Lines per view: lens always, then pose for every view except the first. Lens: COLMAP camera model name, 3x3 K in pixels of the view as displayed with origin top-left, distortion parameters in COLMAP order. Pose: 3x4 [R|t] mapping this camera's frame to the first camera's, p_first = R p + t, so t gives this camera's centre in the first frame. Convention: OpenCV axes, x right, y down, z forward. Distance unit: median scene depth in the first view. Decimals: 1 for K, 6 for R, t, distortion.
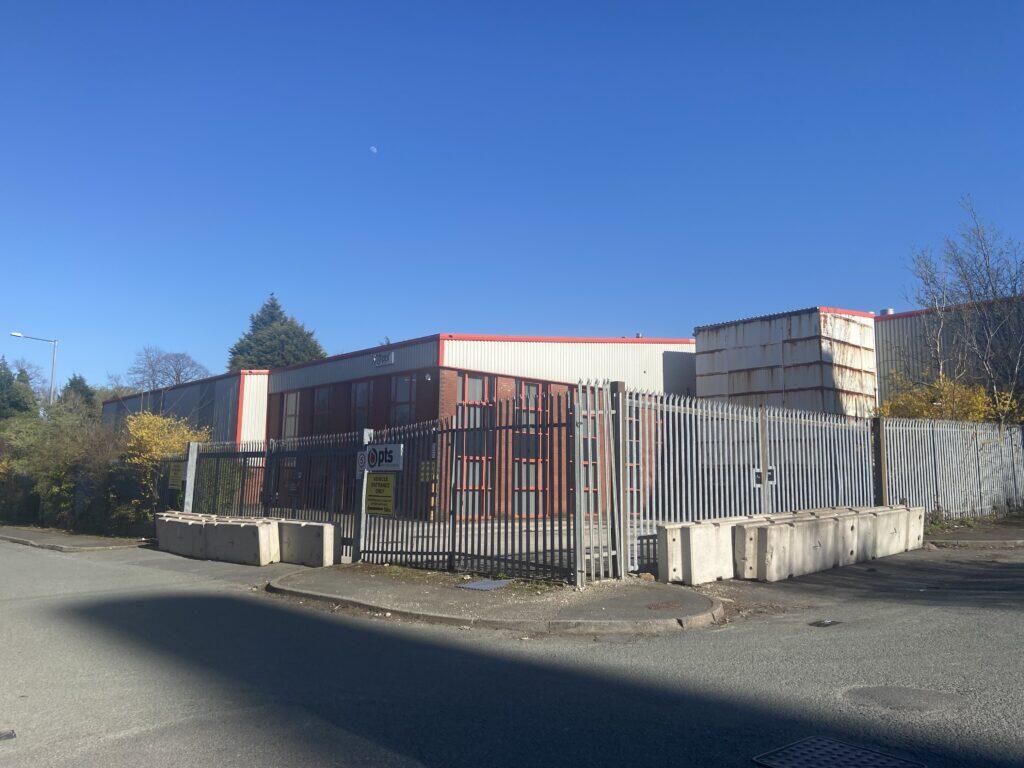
lens RADIAL K [[771.5, 0, 508.9], [0, 771.5, 374.3], [0, 0, 1]] dist [0.088895, -0.096806]
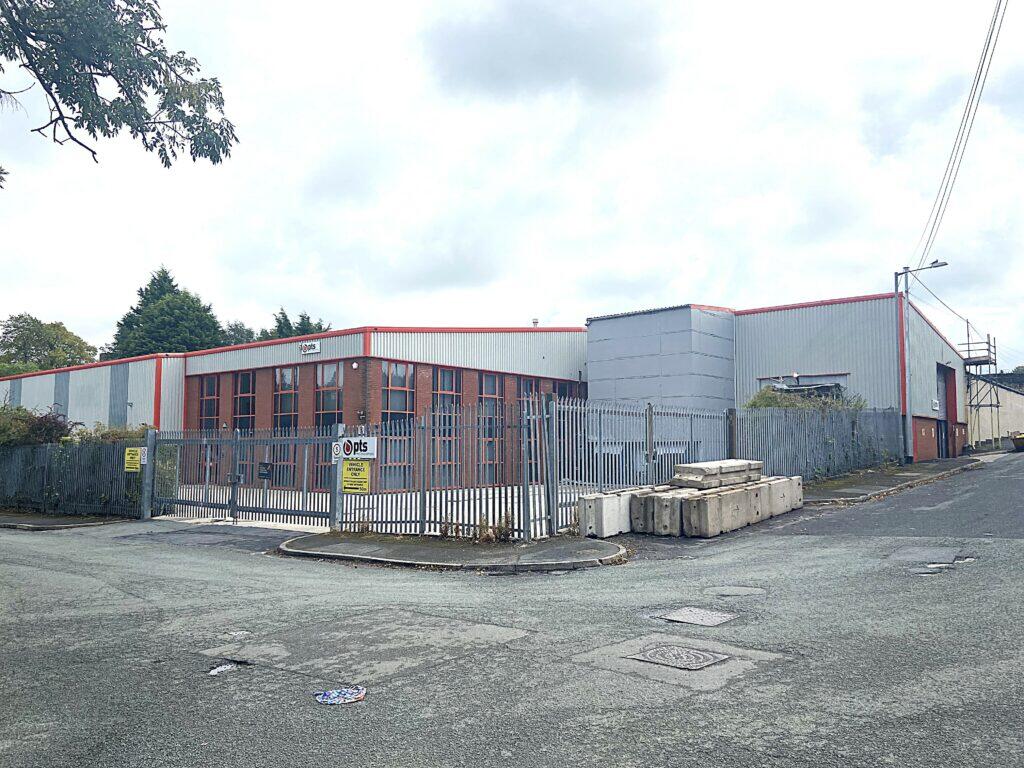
lens RADIAL K [[771.5, 0, 512.5], [0, 771.5, 395.0], [0, 0, 1]] dist [0.088895, -0.096806]
pose [[0.987981, -0.004747, 0.154502, -0.075857], [-0.005916, 0.997635, 0.068479, -0.044583], [-0.154461, -0.068570, 0.985616, -0.183738]]
